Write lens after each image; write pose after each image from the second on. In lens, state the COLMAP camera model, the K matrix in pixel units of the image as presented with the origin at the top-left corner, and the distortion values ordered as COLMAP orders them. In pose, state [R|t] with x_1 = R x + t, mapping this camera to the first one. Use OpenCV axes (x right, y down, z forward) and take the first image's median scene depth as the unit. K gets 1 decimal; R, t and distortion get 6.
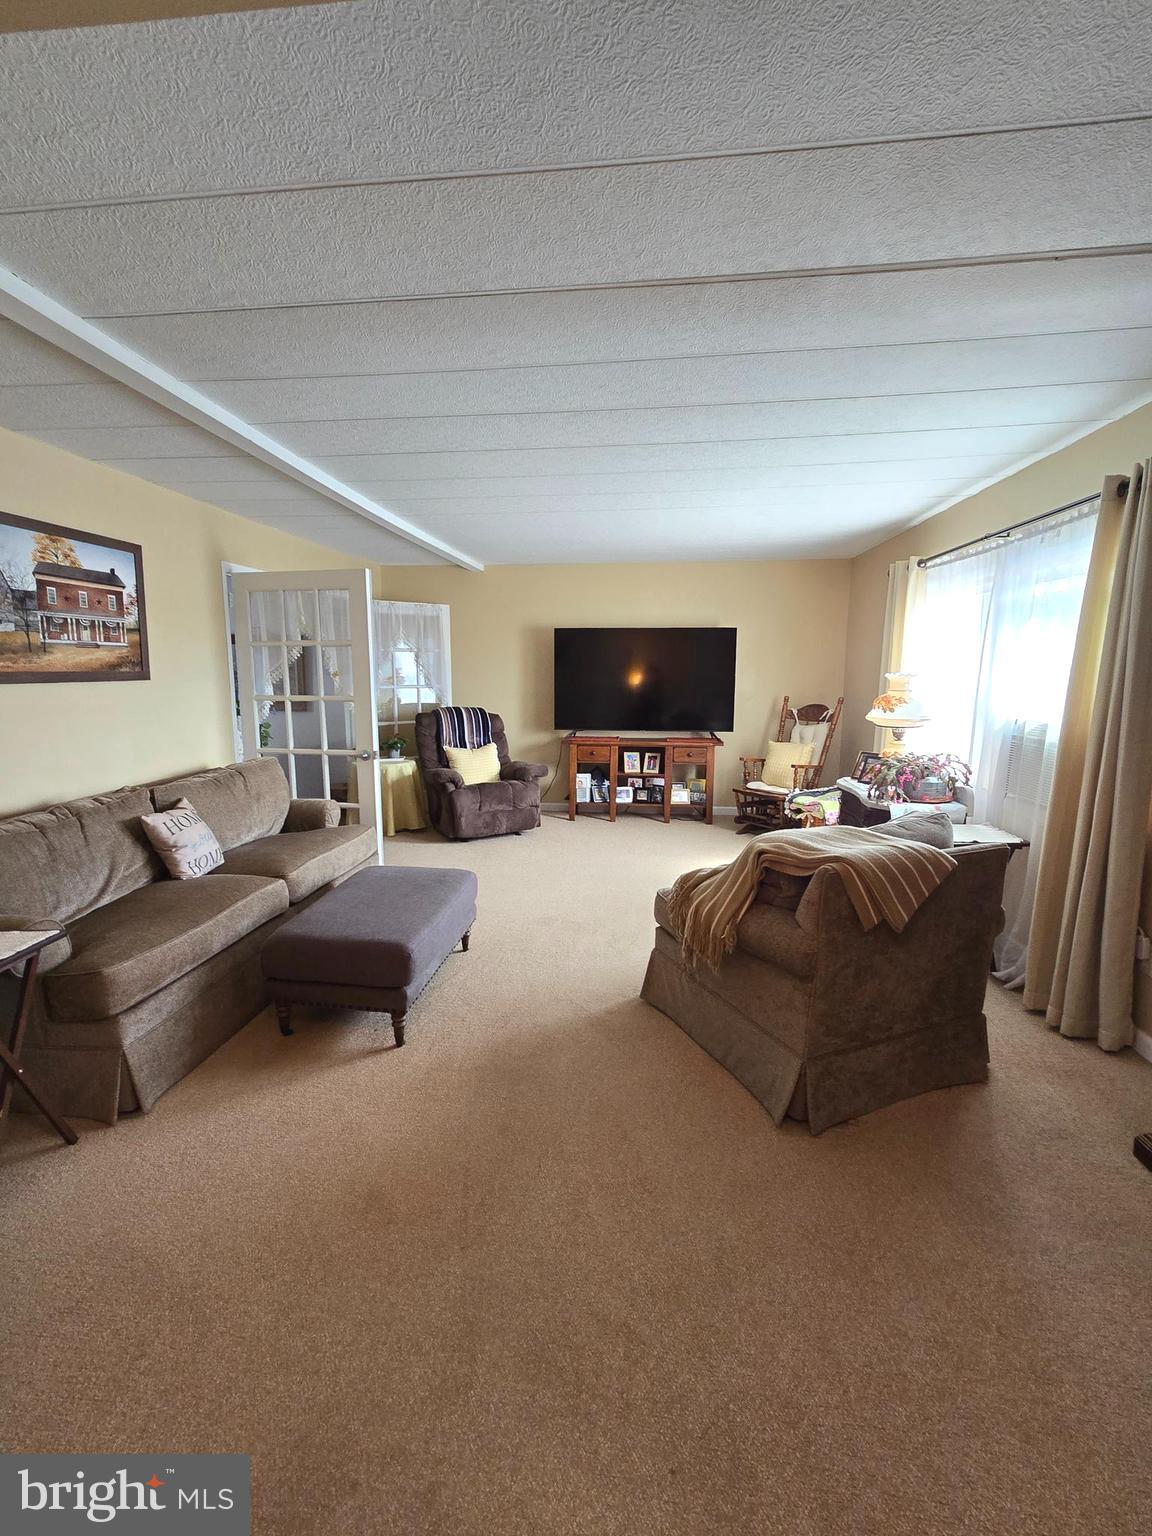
lens RADIAL K [[676.5, 0, 566.6], [0, 676.5, 773.1], [0, 0, 1]] dist [-0.003635, 0.001239]
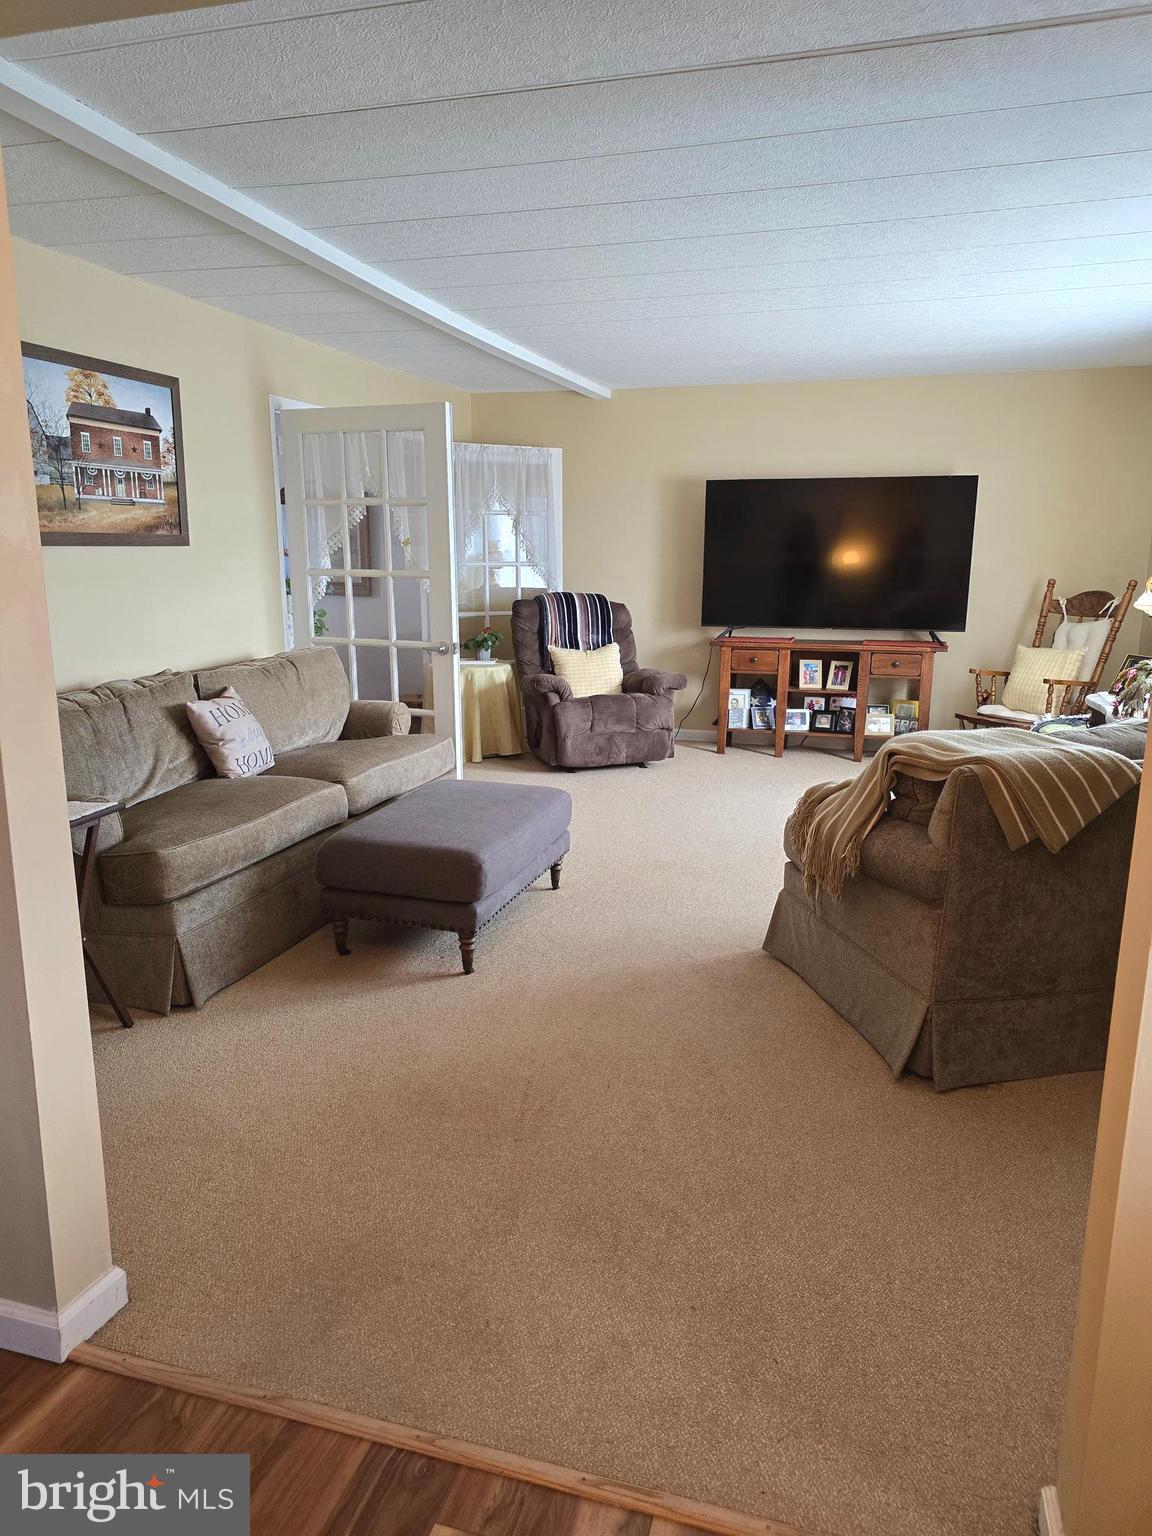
lens RADIAL K [[1030.6, 0, 585.7], [0, 1030.6, 778.3], [0, 0, 1]] dist [0.059888, -0.036236]
pose [[0.986248, 0.038881, -0.160635, 0.094044], [-0.027963, 0.997177, 0.069681, 0.052448], [0.162890, -0.064231, 0.984551, -0.233632]]
